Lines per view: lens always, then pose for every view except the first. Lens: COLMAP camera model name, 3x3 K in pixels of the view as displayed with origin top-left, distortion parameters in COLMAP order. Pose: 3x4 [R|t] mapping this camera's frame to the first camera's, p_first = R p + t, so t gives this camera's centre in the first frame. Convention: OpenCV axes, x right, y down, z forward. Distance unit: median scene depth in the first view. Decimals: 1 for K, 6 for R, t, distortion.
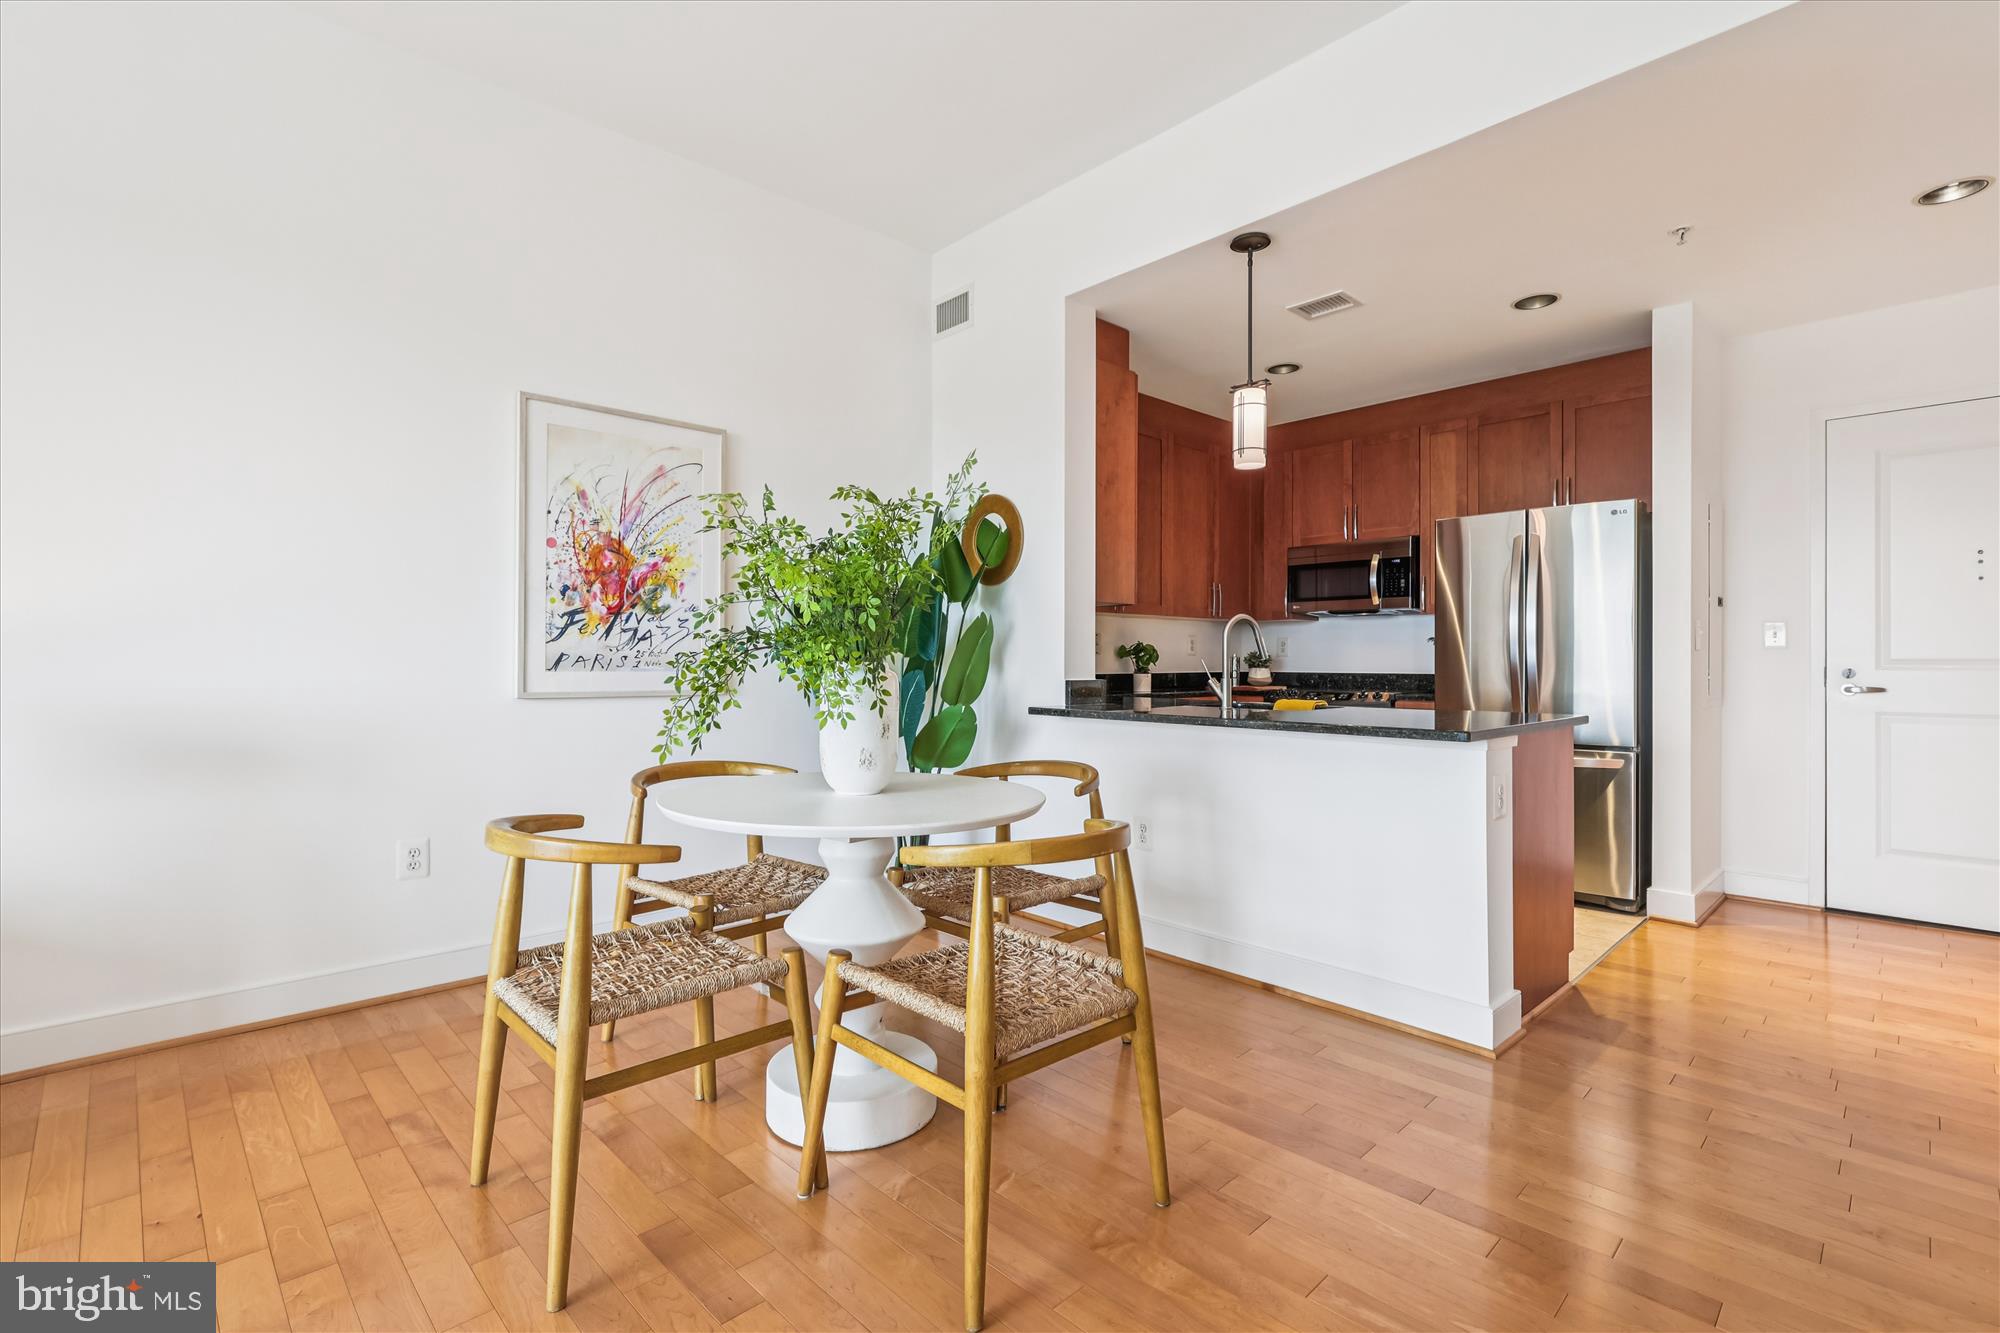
lens RADIAL K [[934.8, 0, 1002.8], [0, 934.8, 660.5], [0, 0, 1]] dist [0.014717, -0.001023]
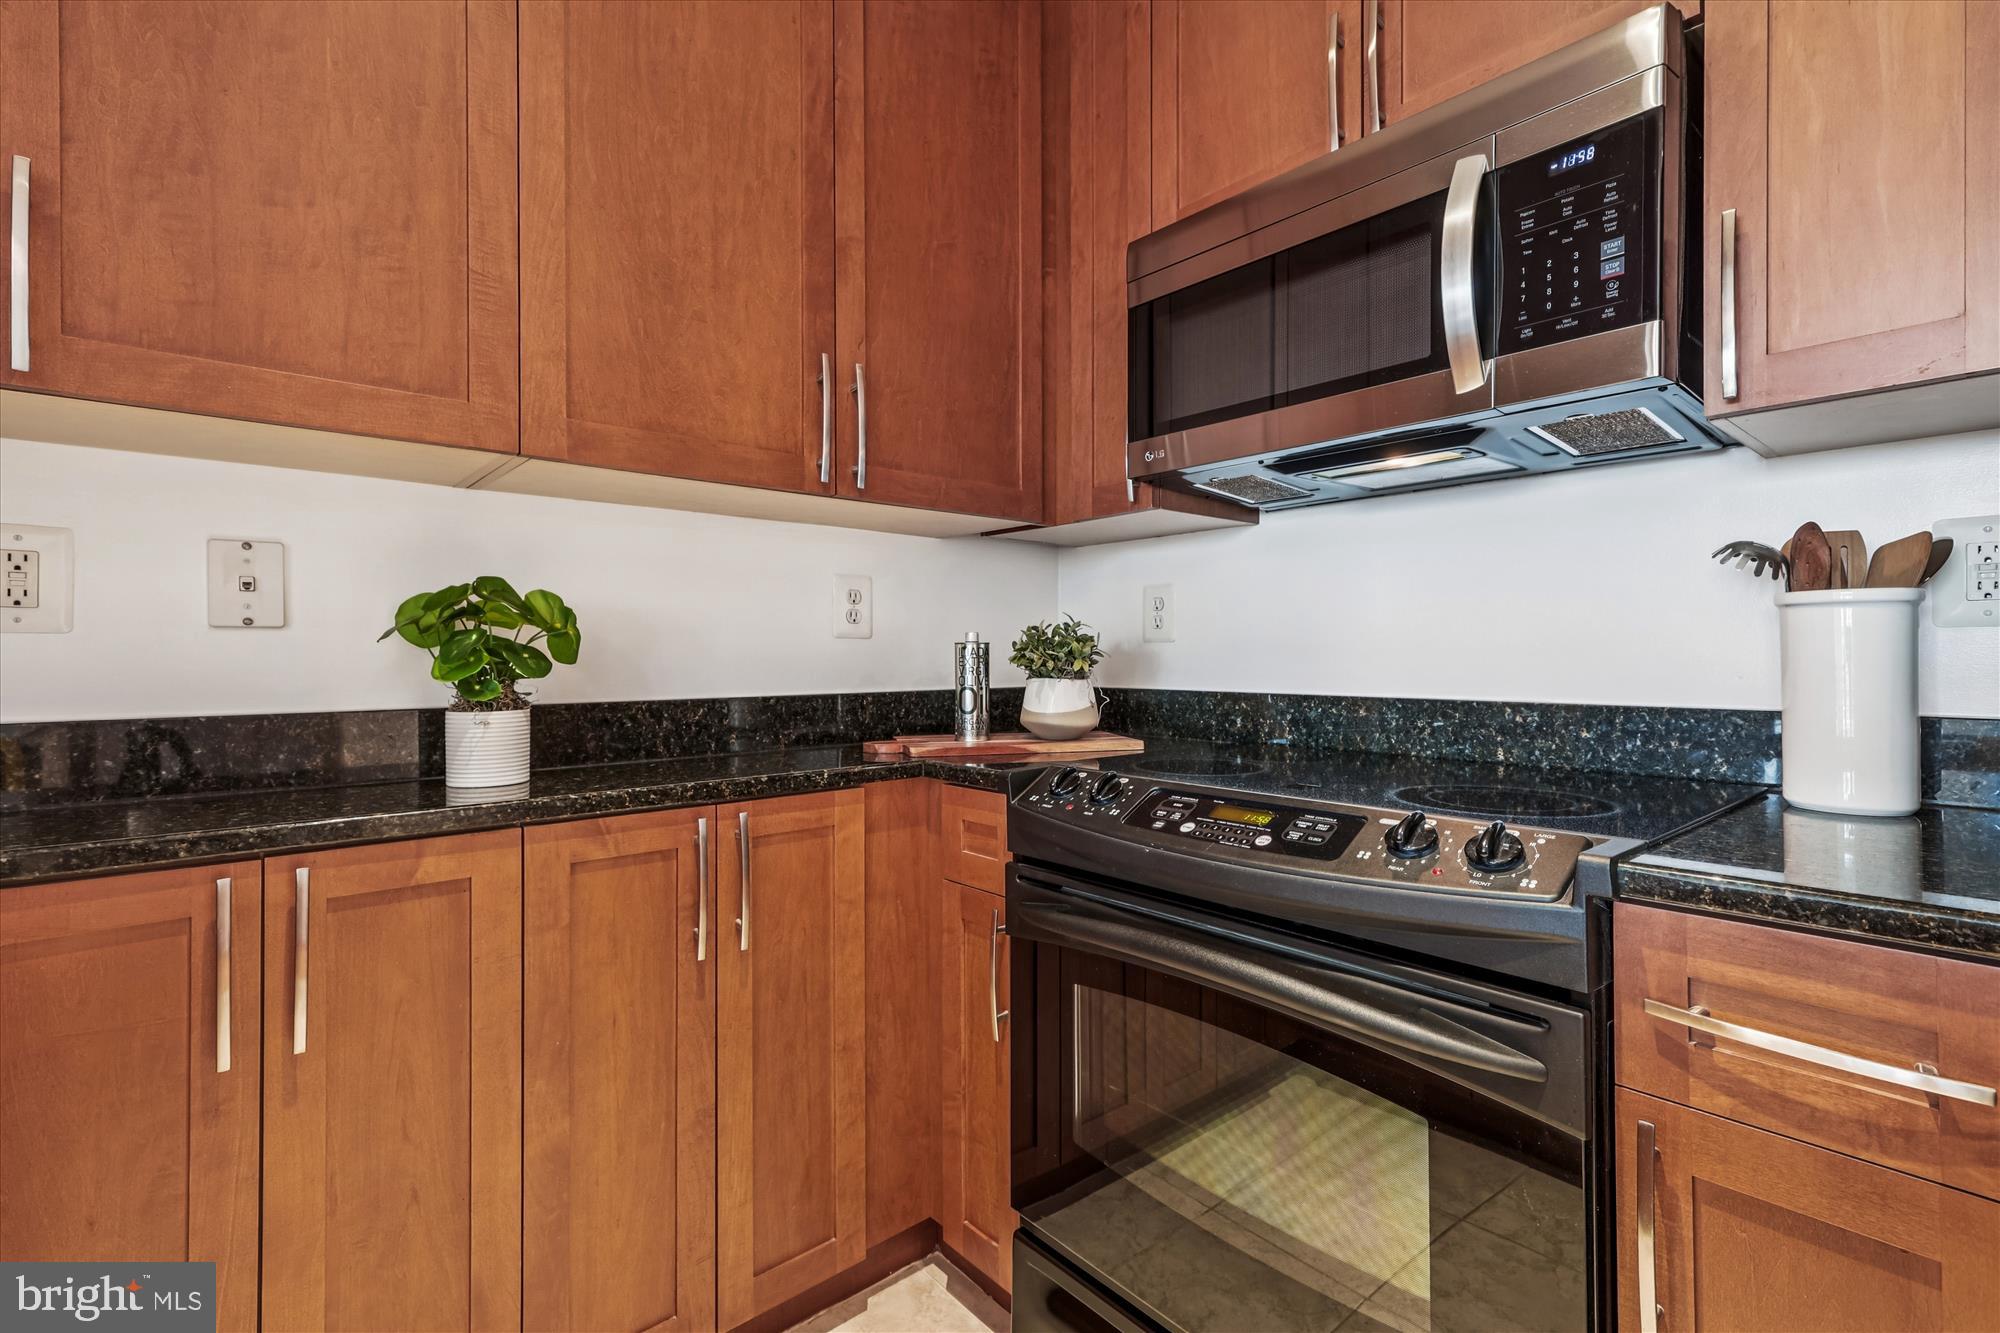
lens RADIAL K [[934.8, 0, 992.7], [0, 934.8, 655.4], [0, 0, 1]] dist [0.014717, -0.001023]
pose [[0.999322, -0.004361, -0.036561, 0.280253], [0.004464, 0.999986, 0.002739, -0.000080], [0.036549, -0.002901, 0.999328, 0.738165]]
